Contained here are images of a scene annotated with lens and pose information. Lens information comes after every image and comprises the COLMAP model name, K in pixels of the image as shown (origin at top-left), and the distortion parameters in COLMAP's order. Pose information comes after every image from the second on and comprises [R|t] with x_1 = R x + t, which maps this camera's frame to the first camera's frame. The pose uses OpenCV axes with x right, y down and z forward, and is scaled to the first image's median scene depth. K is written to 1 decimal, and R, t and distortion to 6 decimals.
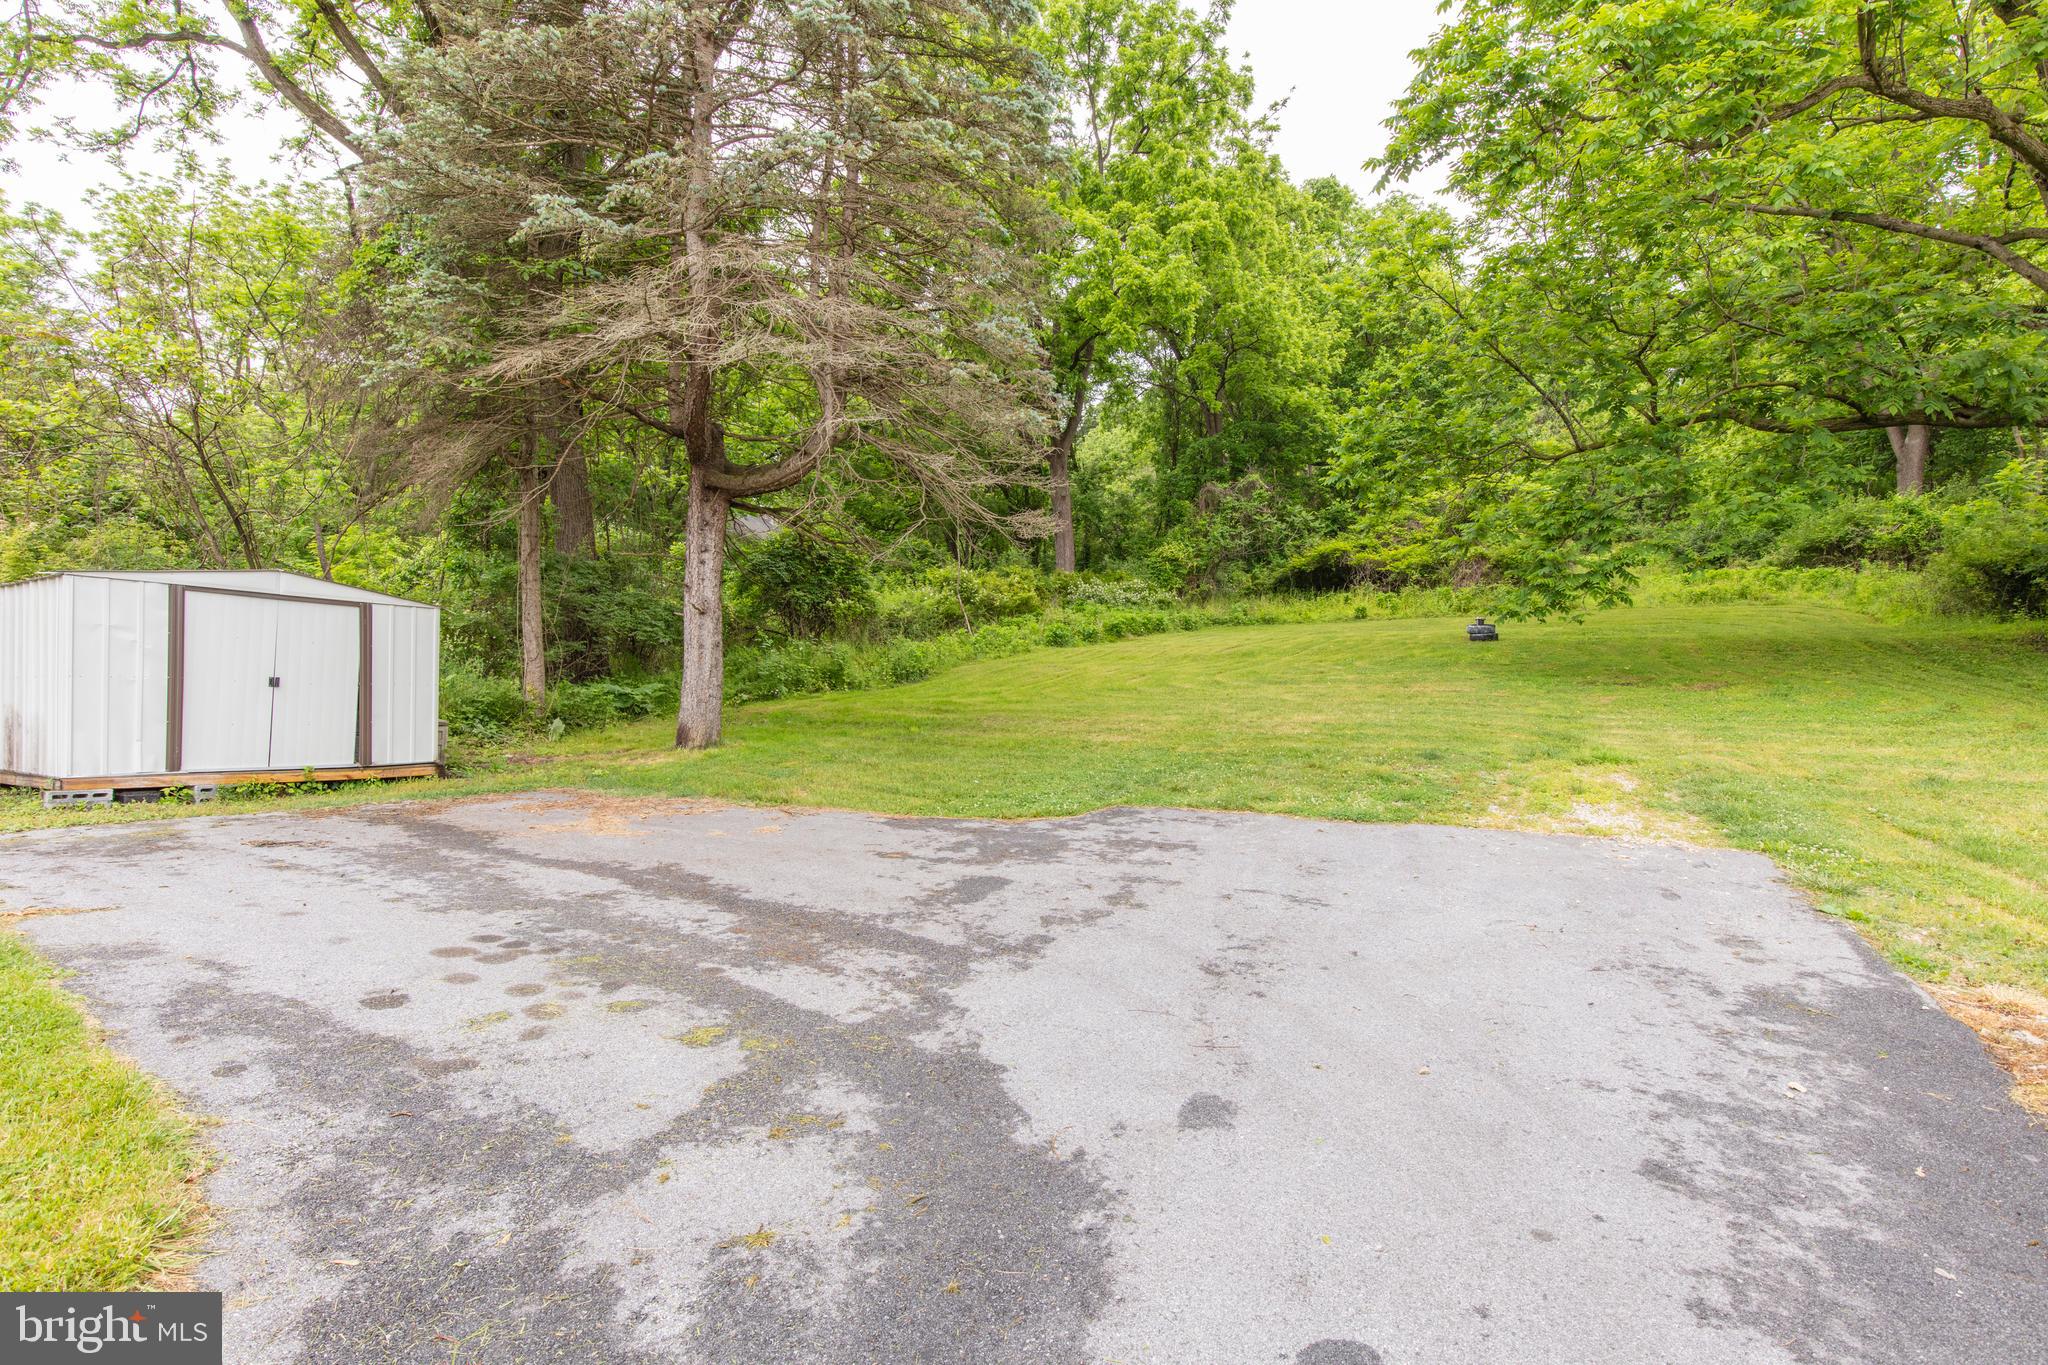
lens RADIAL K [[936.1, 0, 1031.2], [0, 936.1, 688.1], [0, 0, 1]] dist [0.001701, 0.000068]
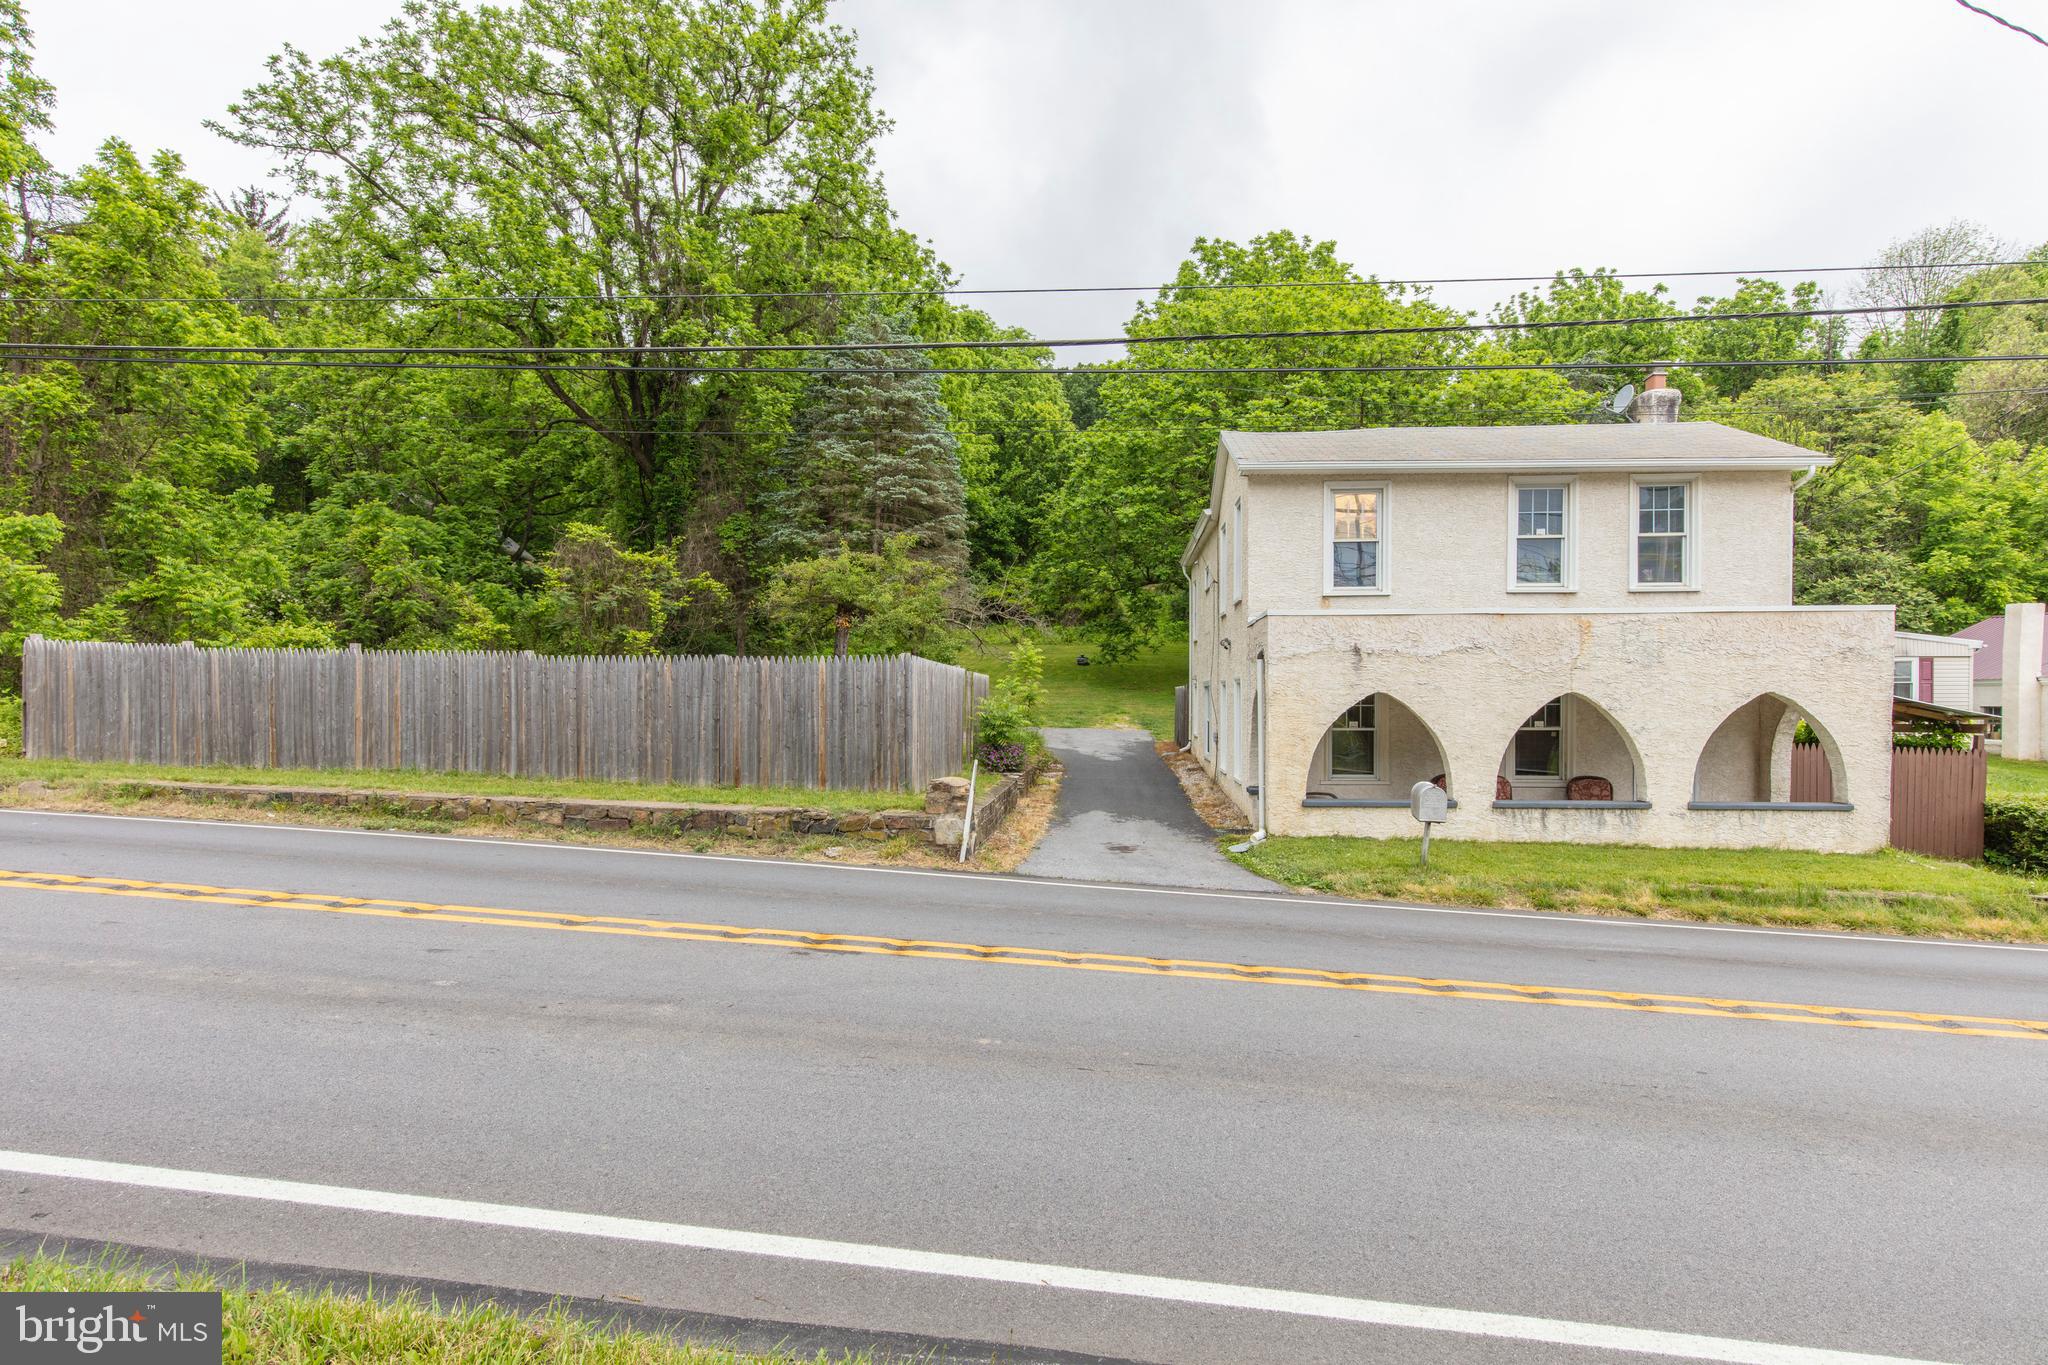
lens RADIAL K [[981.7, 0, 1024.0], [0, 981.7, 714.6], [0, 0, 1]] dist [-0.002168, -0.000480]
pose [[0.913643, -0.011180, 0.406365, -0.353930], [-0.008023, 0.998931, 0.045520, -0.024032], [-0.406439, -0.044850, 0.912576, -0.637311]]
